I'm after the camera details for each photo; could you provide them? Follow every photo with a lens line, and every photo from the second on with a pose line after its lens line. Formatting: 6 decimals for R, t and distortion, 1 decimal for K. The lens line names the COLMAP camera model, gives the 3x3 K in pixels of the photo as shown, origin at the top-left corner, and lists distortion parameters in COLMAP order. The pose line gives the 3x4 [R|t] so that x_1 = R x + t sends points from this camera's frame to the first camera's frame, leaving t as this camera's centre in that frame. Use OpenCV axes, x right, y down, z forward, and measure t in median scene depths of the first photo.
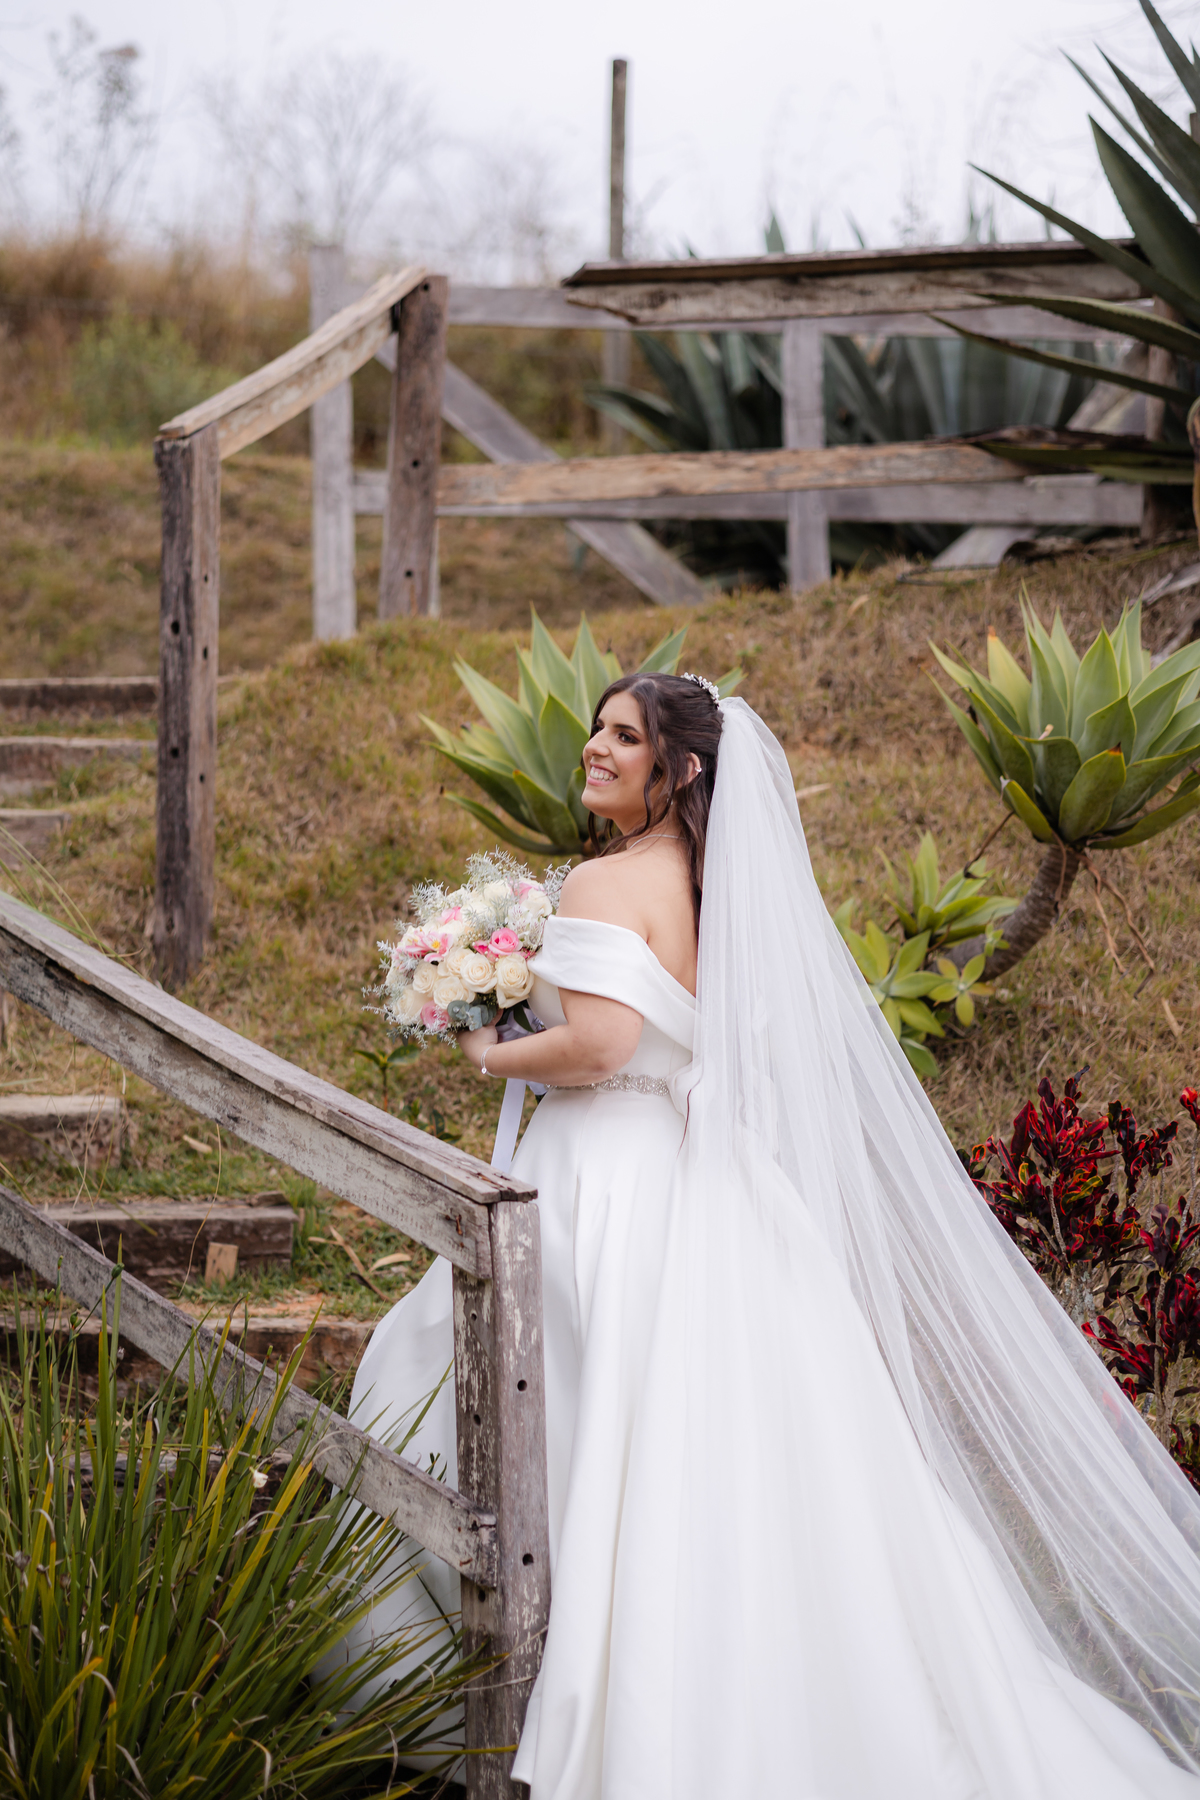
lens RADIAL K [[4459.6, 0, 600.0], [0, 4459.6, 900.0], [0, 0, 1]] dist [-0.025771, 1.011634]
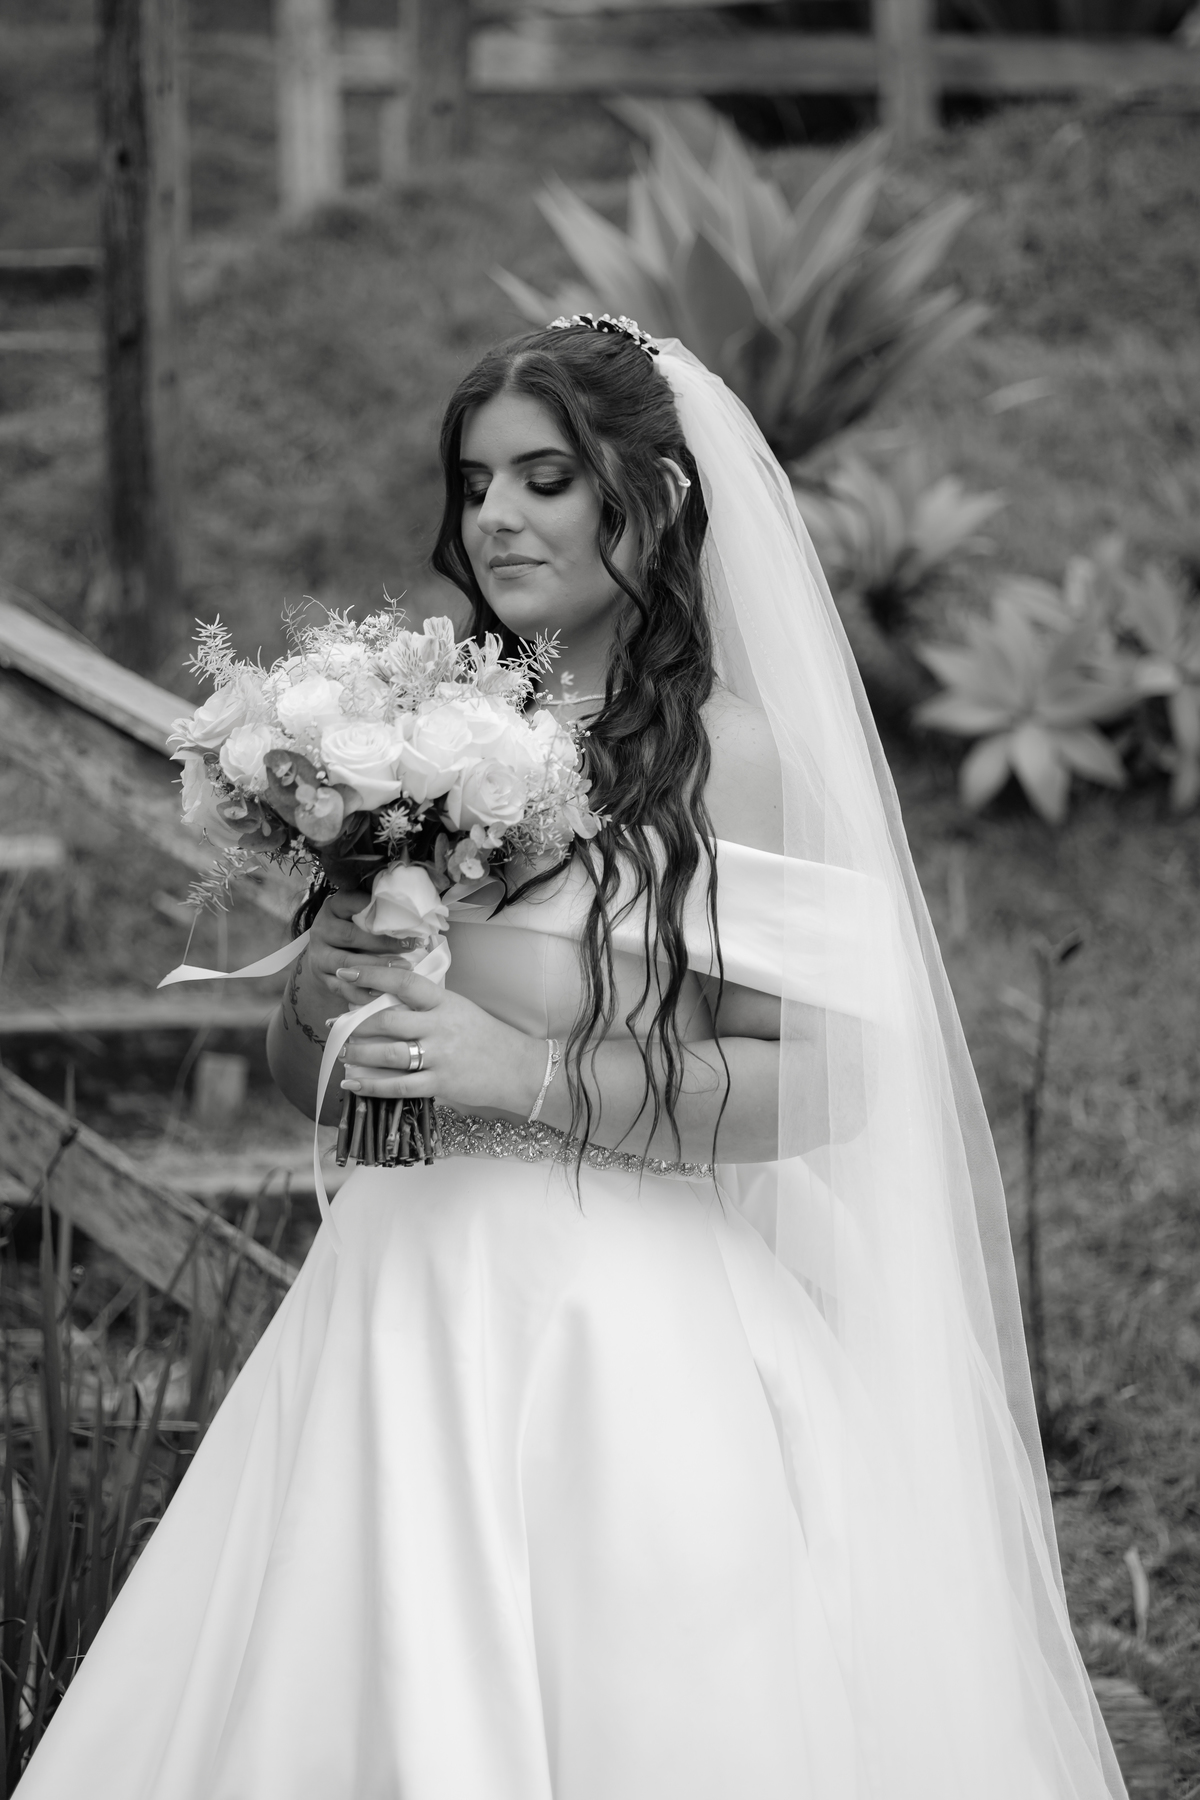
lens RADIAL K [[4427.4, 0, 608.9], [0, 4427.4, 964.9], [0, 0, 1]] dist [0.115674, -0.191157]
pose [[0.999704, -0.016971, 0.017461, -0.037648], [0.015587, 0.996944, 0.076547, 0.012703], [-0.018707, -0.076252, 0.996913, 0.334230]]
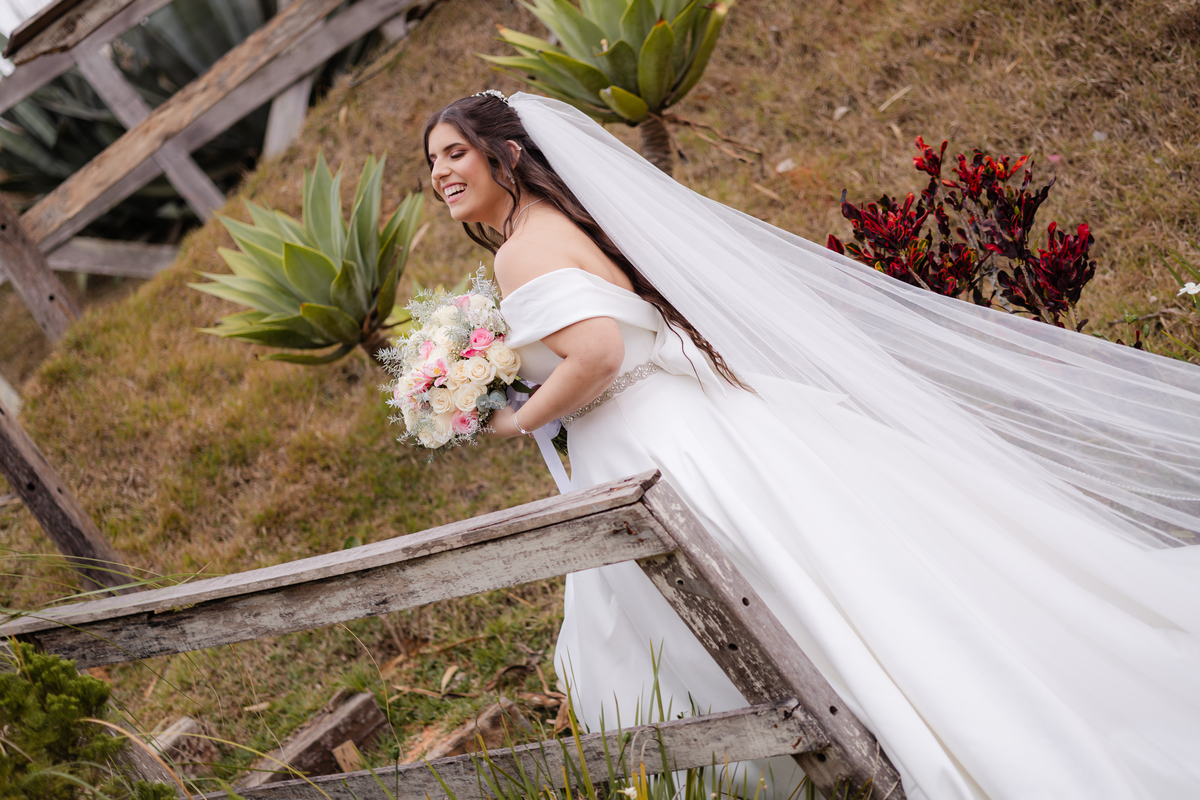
lens RADIAL K [[2973.1, 0, 598.3], [0, 2973.1, 349.4], [0, 0, 1]] dist [-0.025771, 1.011634]
pose [[0.772801, -0.593447, 0.224943, -0.150888], [0.599887, 0.798743, 0.046317, -0.007428], [-0.207159, 0.099146, 0.973270, 0.157121]]
